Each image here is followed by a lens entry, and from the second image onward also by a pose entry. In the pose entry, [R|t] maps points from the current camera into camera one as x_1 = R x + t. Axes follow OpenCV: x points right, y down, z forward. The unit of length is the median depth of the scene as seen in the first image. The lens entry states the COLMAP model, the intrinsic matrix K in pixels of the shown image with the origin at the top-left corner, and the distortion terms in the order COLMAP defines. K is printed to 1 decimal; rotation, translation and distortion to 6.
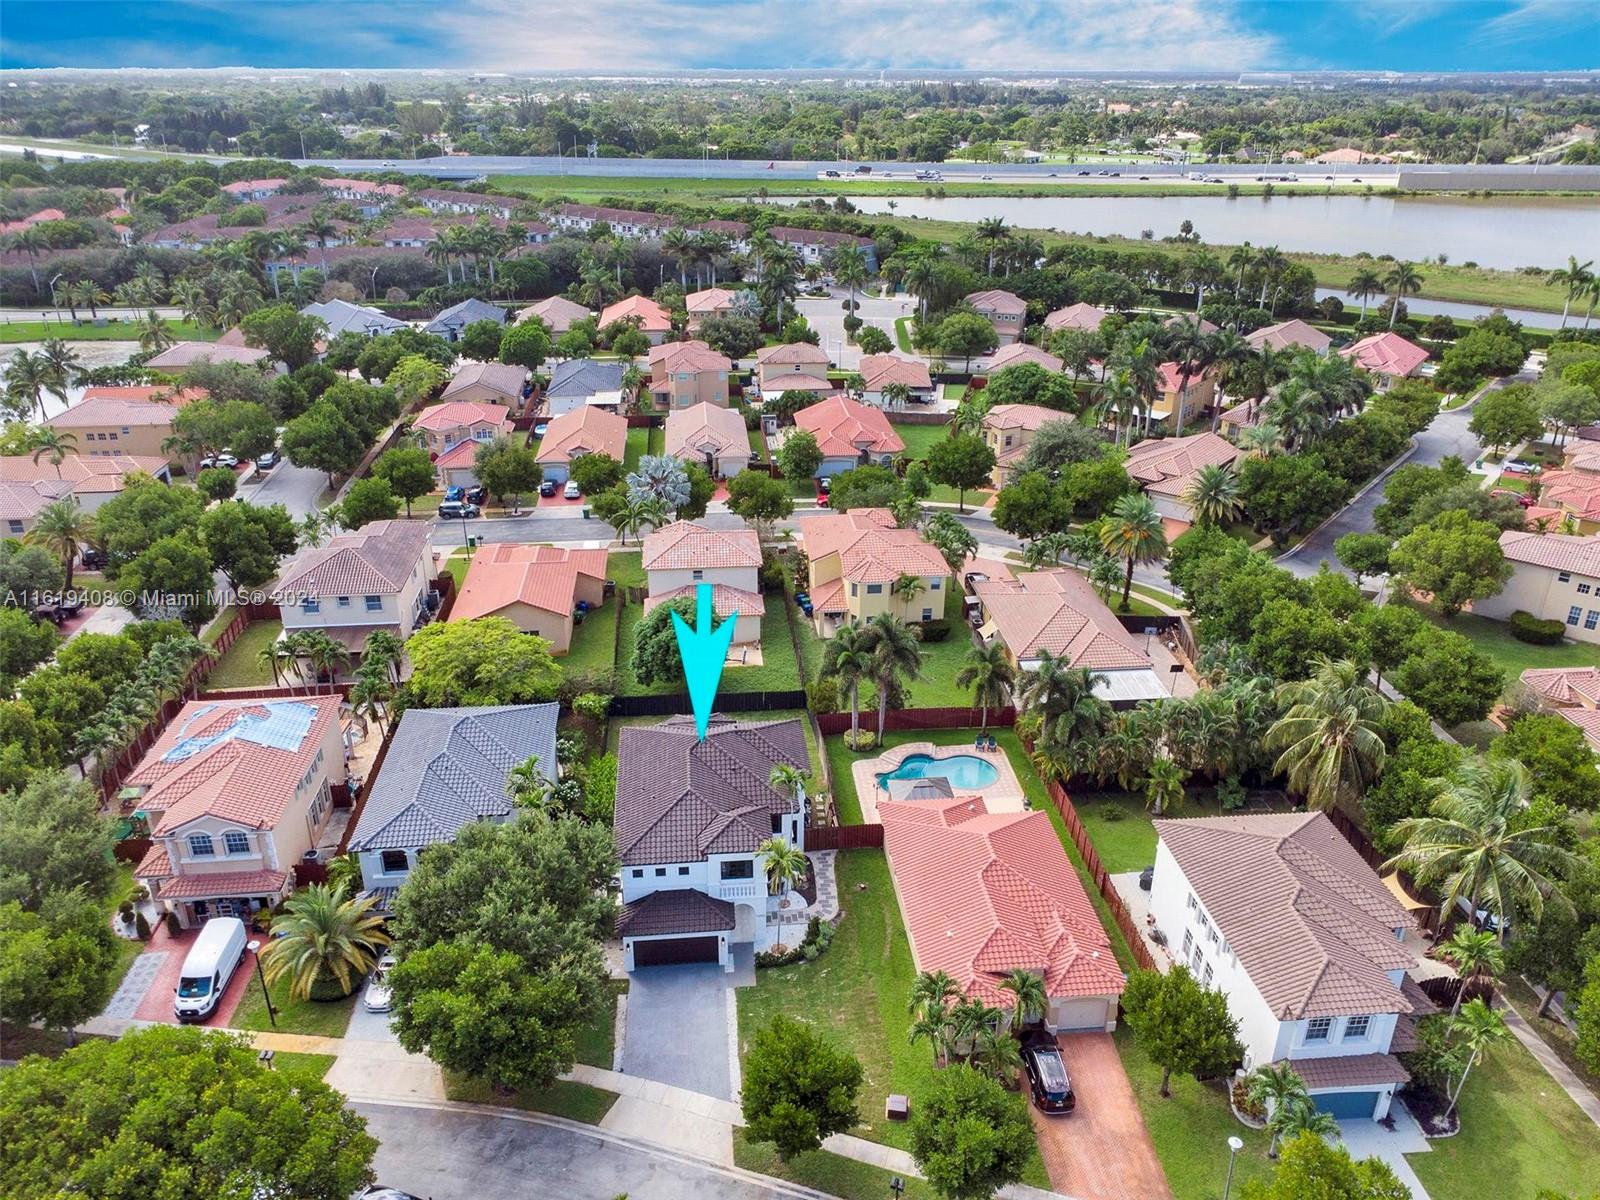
lens RADIAL K [[1137.9, 0, 797.2], [0, 1137.9, 596.9], [0, 0, 1]] dist [-0.001168, -0.007721]
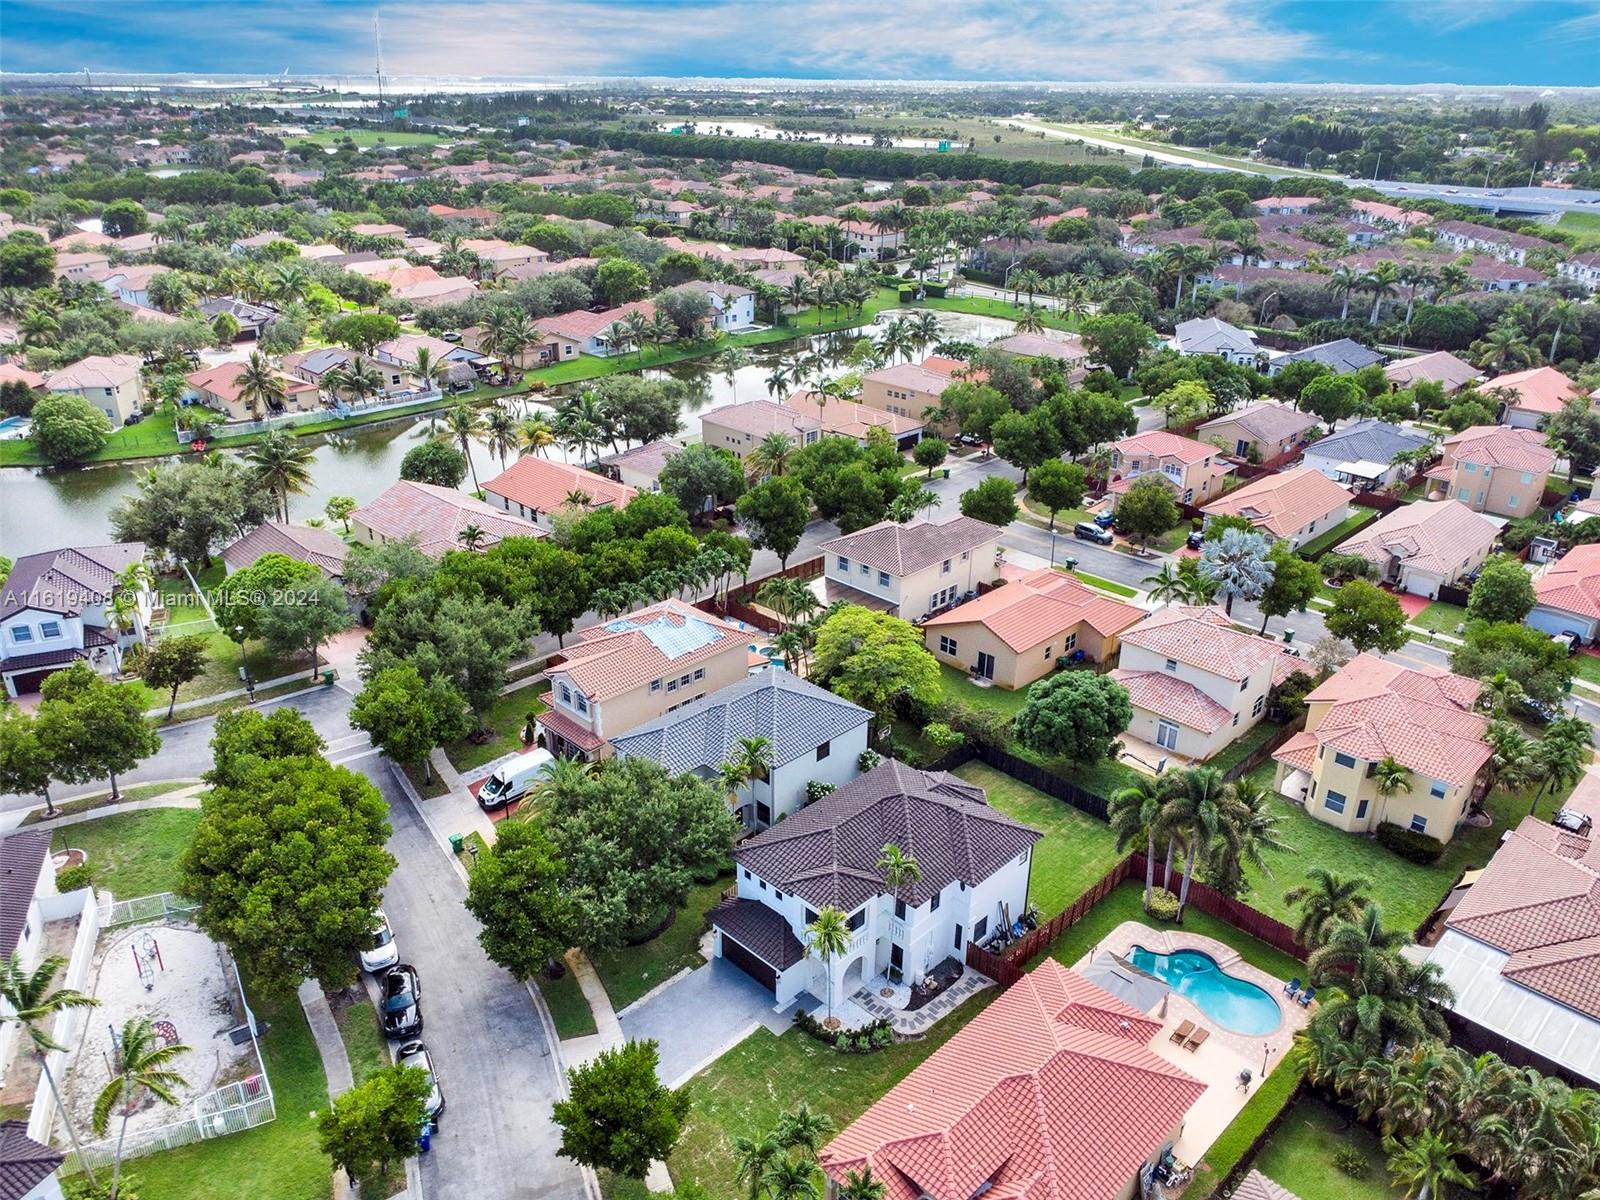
lens RADIAL K [[1137.9, 0, 798.1], [0, 1137.9, 603.9], [0, 0, 1]] dist [-0.001168, -0.007721]
pose [[0.644536, 0.322504, -0.693227, 0.312110], [-0.327906, 0.935665, 0.130417, -0.080853], [0.690689, 0.143255, 0.708821, 0.157509]]
